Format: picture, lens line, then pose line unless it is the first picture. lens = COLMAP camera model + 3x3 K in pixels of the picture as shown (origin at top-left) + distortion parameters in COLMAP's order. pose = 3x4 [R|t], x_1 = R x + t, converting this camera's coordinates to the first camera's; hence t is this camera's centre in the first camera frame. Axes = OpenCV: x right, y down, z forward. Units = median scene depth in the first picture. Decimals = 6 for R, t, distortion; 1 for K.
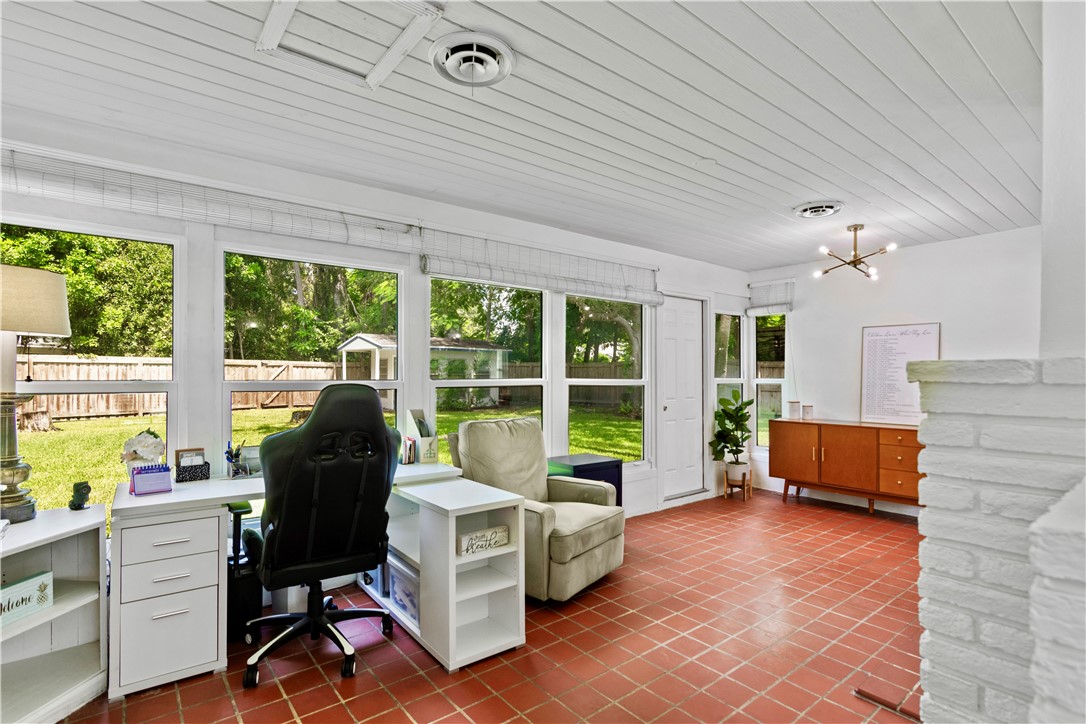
lens RADIAL K [[531.7, 0, 546.4], [0, 531.7, 379.0], [0, 0, 1]] dist [-0.008308, 0.002997]
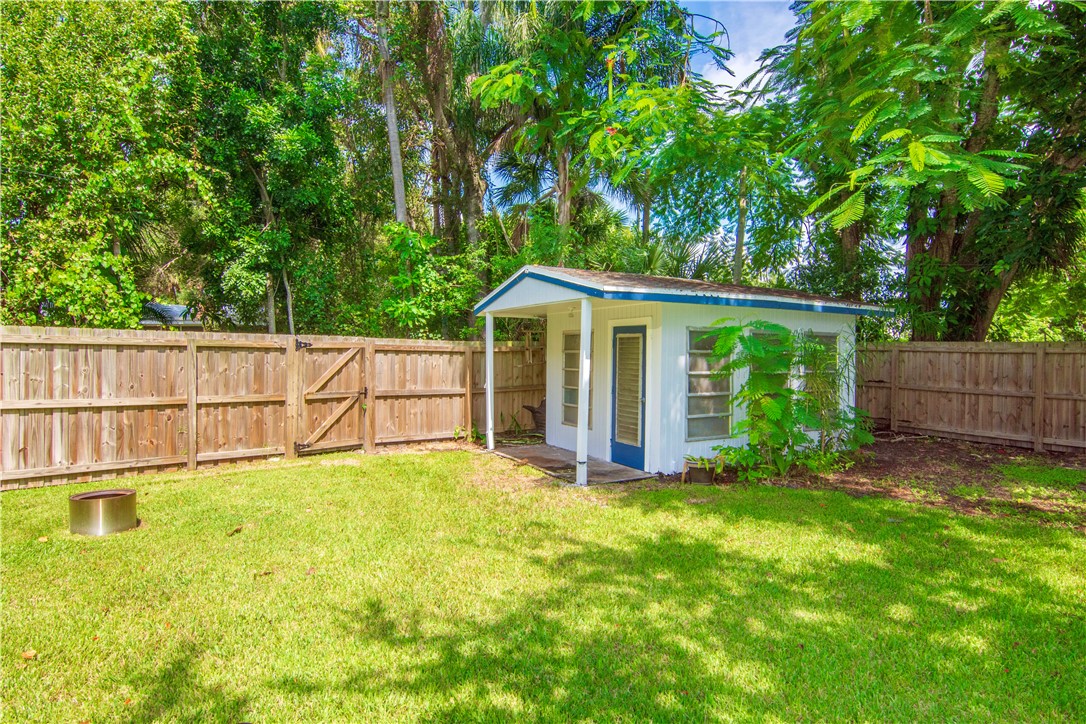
lens RADIAL K [[582.2, 0, 546.9], [0, 582.2, 361.7], [0, 0, 1]] dist [-0.017648, -0.002026]
pose [[0.969544, 0.006121, -0.244839, -0.300008], [-0.006775, 0.999975, -0.001828, -0.019217], [0.244822, 0.003431, 0.969562, 0.755607]]
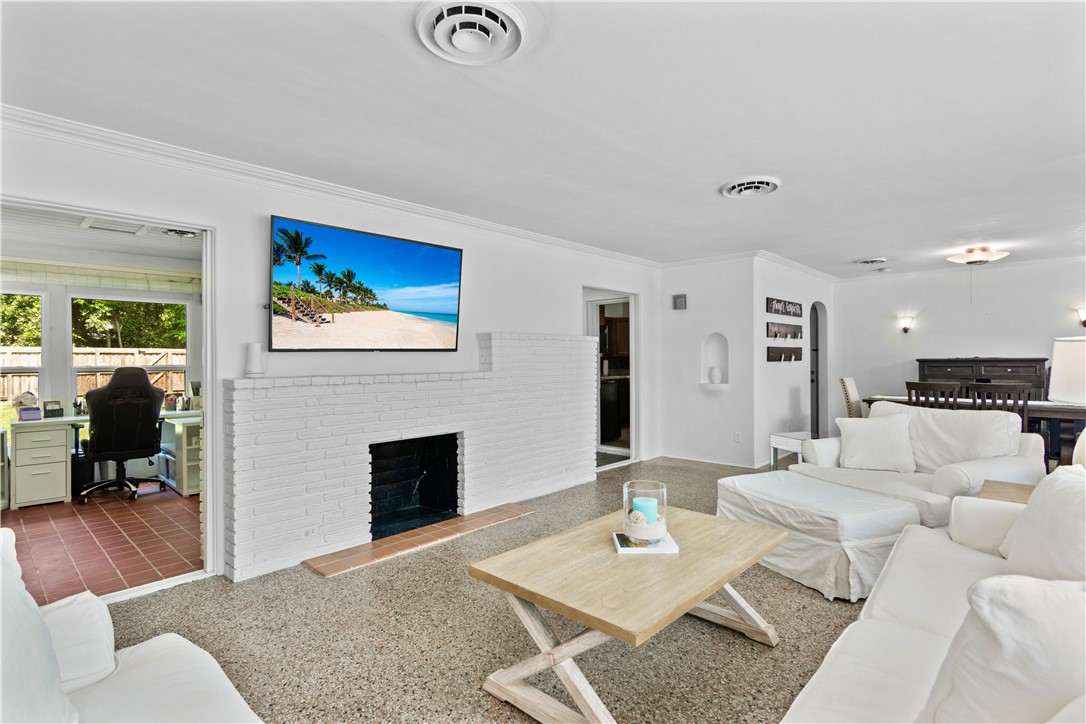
lens RADIAL K [[531.7, 0, 553.3], [0, 531.7, 361.5], [0, 0, 1]] dist [-0.008308, 0.002997]
pose [[0.988526, -0.011996, 0.150576, 0.148791], [0.012096, 0.999927, 0.000250, 0.000867], [-0.150568, 0.001575, 0.988598, -0.208171]]
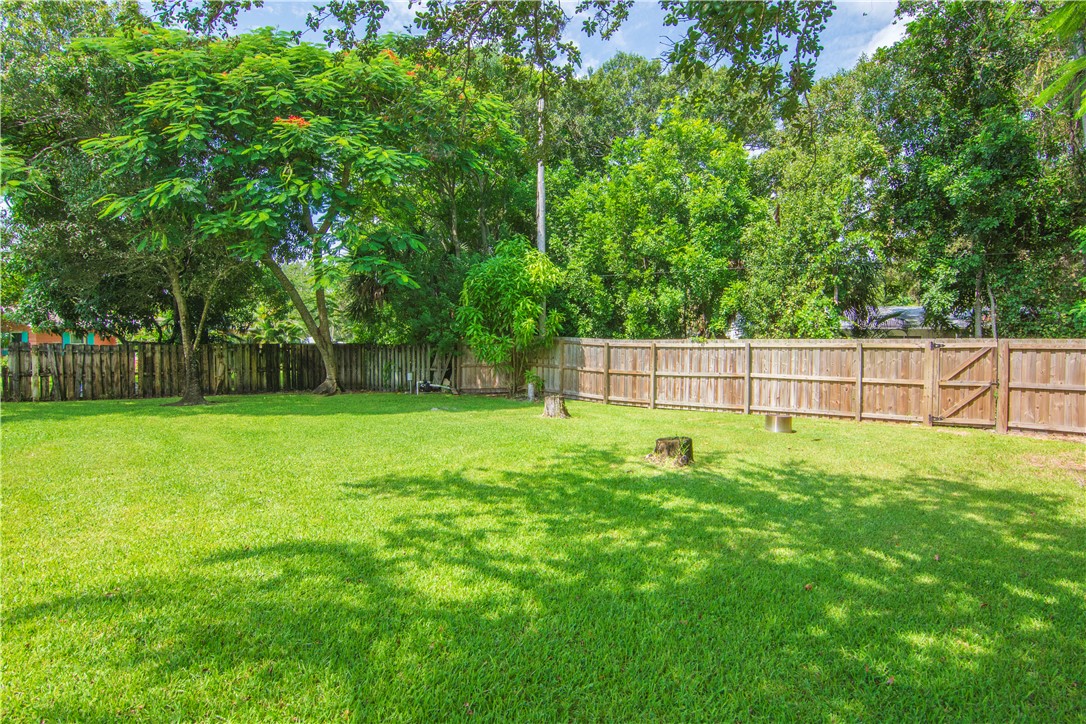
lens RADIAL K [[552.9, 0, 547.7], [0, 552.9, 361.8], [0, 0, 1]] dist [-0.009811, -0.003717]
pose [[-0.042549, 0.018525, -0.998923, 0.077541], [-0.017814, 0.999655, 0.019297, -0.018391], [0.998936, 0.018616, -0.042204, 0.748427]]
